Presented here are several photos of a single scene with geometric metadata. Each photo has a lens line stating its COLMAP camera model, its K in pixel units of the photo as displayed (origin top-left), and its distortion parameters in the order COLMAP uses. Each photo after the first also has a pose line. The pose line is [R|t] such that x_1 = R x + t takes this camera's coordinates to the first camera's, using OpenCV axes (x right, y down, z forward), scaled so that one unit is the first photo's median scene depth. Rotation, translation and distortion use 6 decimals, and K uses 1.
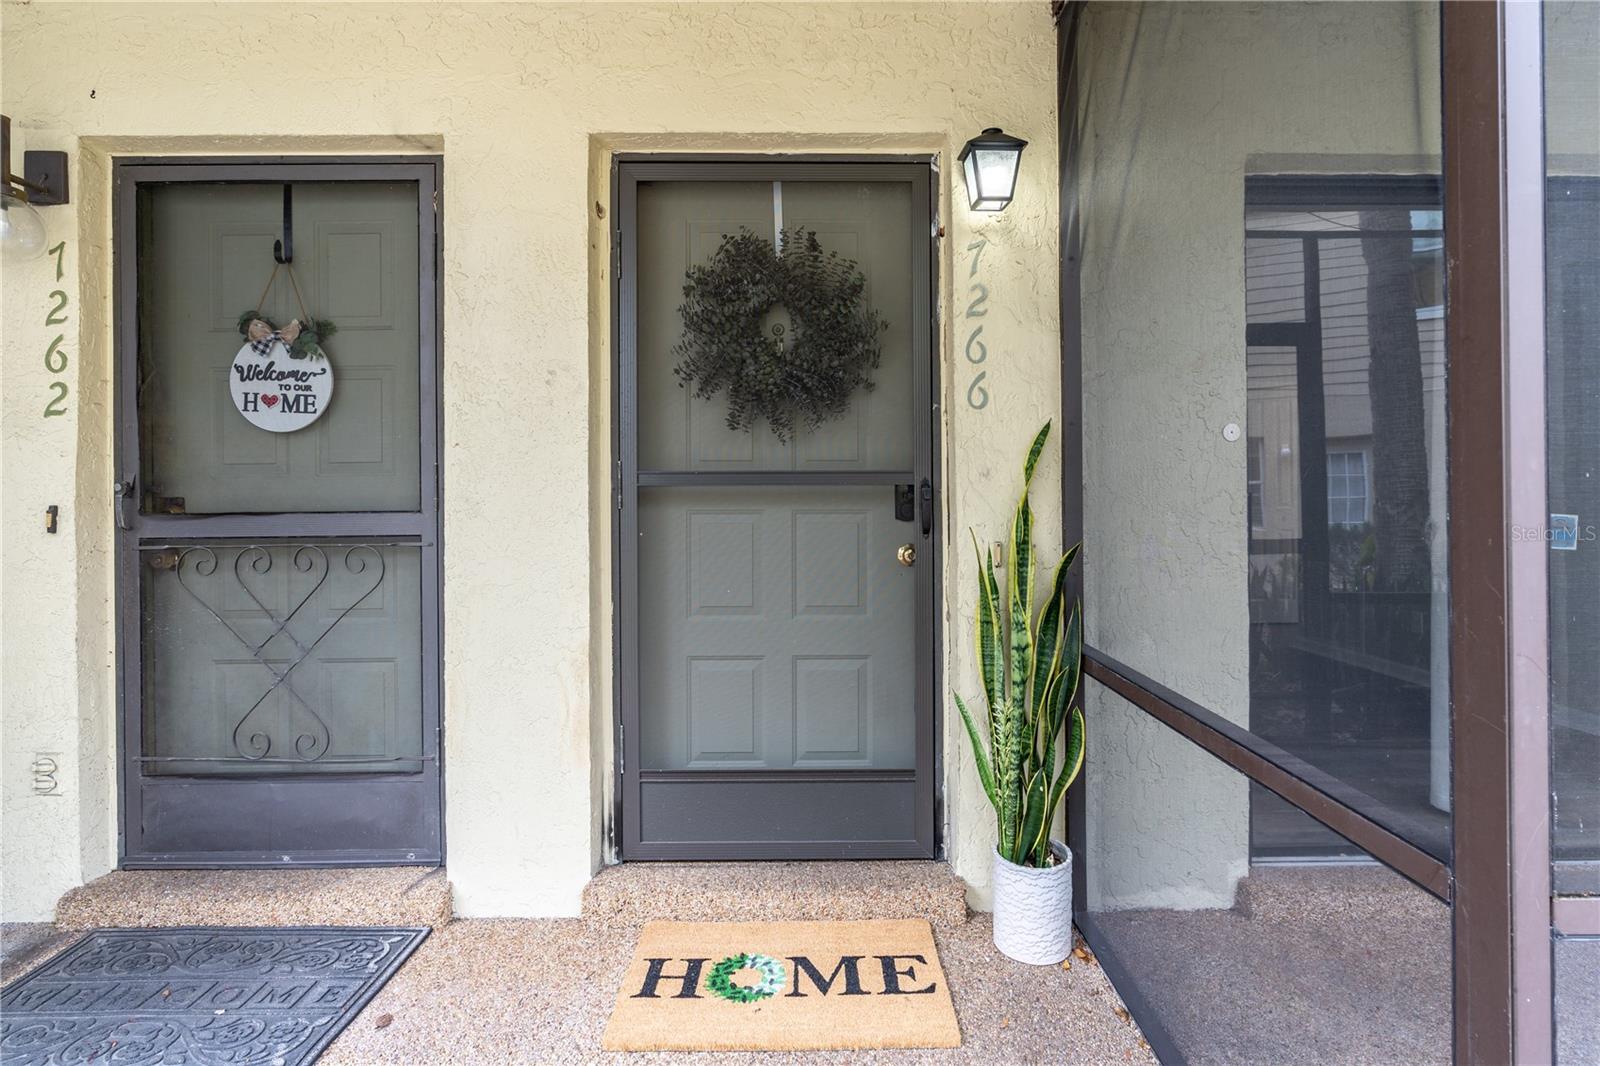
lens RADIAL K [[827.7, 0, 803.7], [0, 827.7, 522.8], [0, 0, 1]] dist [0.003013, 0.000971]
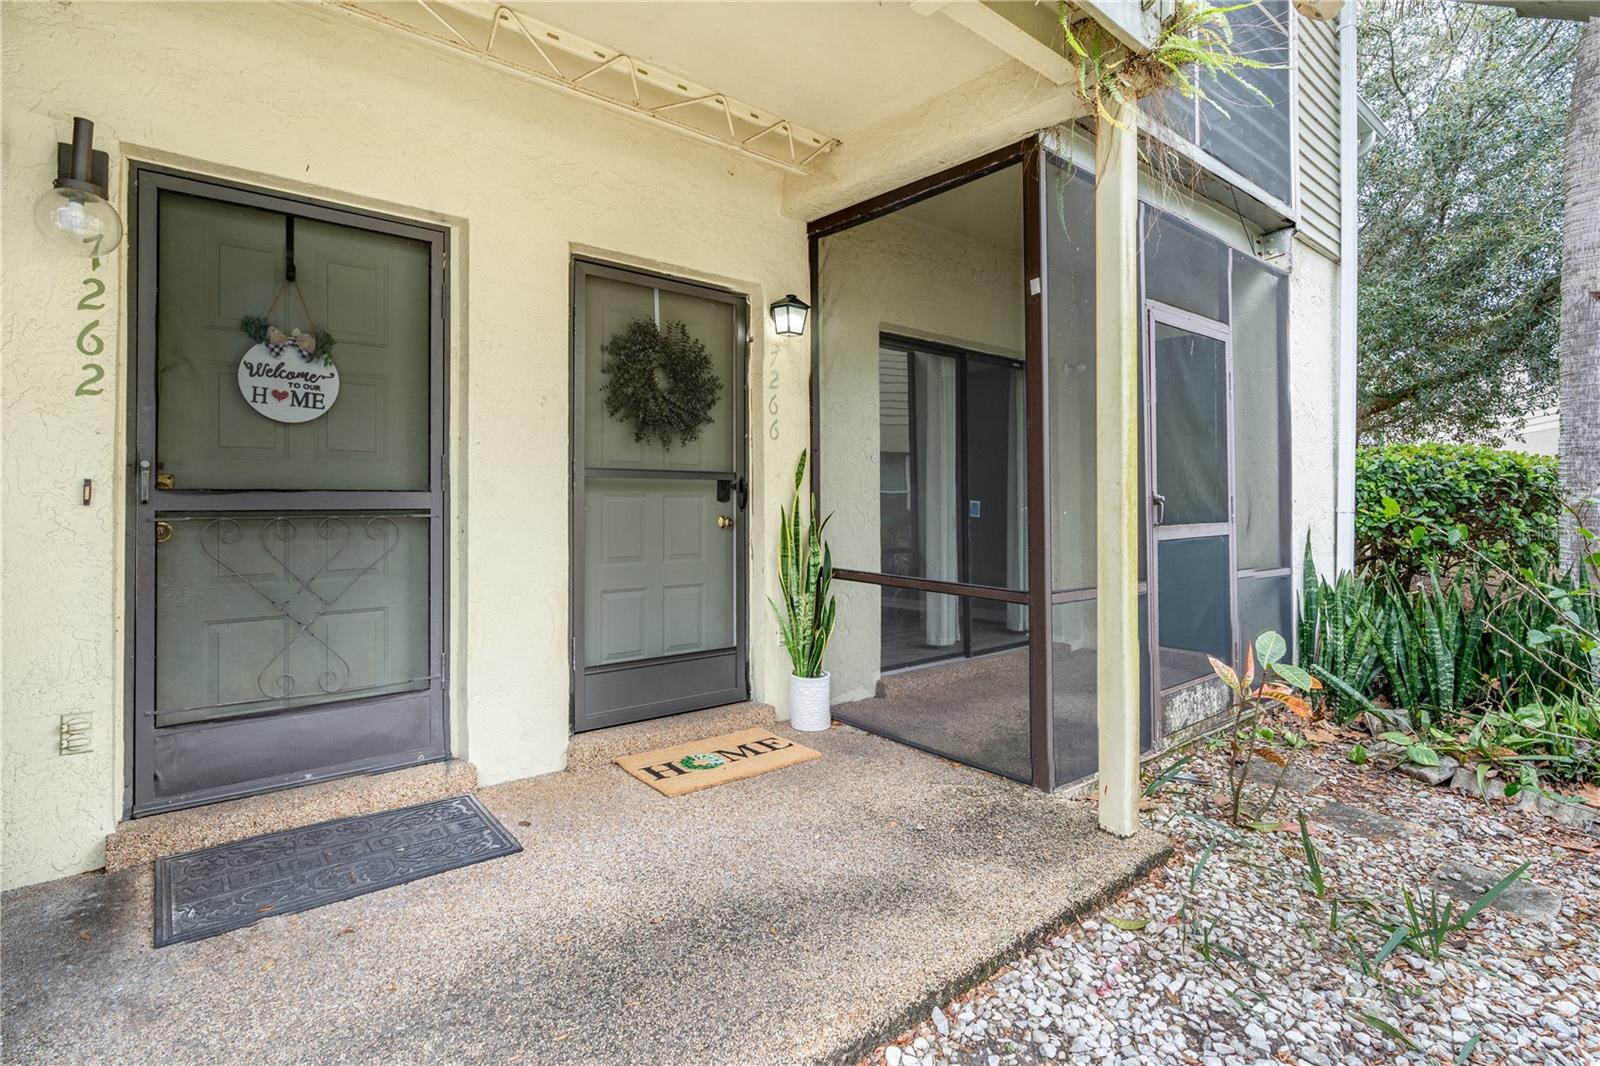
lens RADIAL K [[752.7, 0, 801.4], [0, 752.7, 509.6], [0, 0, 1]] dist [-0.001064, -0.000050]
pose [[0.780462, 0.002337, 0.625199, -0.743478], [0.003650, 0.999959, -0.008294, 0.027694], [-0.625193, 0.008755, 0.780421, -0.305894]]
